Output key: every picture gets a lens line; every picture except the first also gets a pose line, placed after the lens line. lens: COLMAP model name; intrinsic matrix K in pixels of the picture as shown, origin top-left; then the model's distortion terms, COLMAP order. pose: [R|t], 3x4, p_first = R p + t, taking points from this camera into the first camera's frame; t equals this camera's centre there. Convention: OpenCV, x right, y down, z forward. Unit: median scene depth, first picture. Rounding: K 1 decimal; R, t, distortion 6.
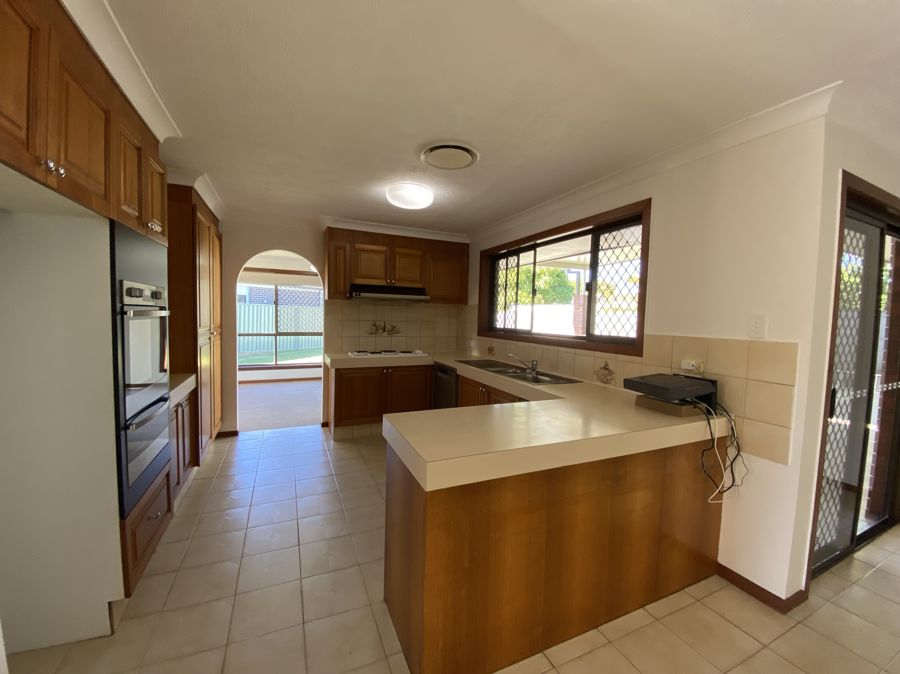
lens RADIAL K [[358.3, 0, 450.0], [0, 358.3, 337.0], [0, 0, 1]] dist [0.020553, -0.021959]
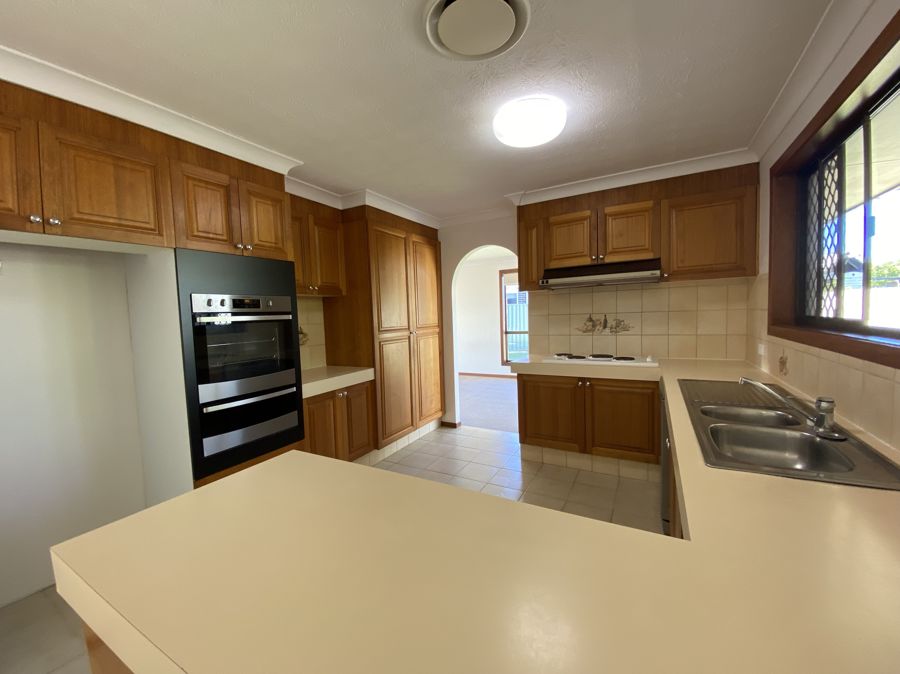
lens RADIAL K [[358.3, 0, 450.0], [0, 358.3, 337.0], [0, 0, 1]] dist [0.020553, -0.021959]
pose [[0.590385, 0.007558, -0.807086, 0.236955], [0.000792, 0.999950, 0.009944, -0.004961], [0.807121, -0.006510, 0.590350, 0.345056]]
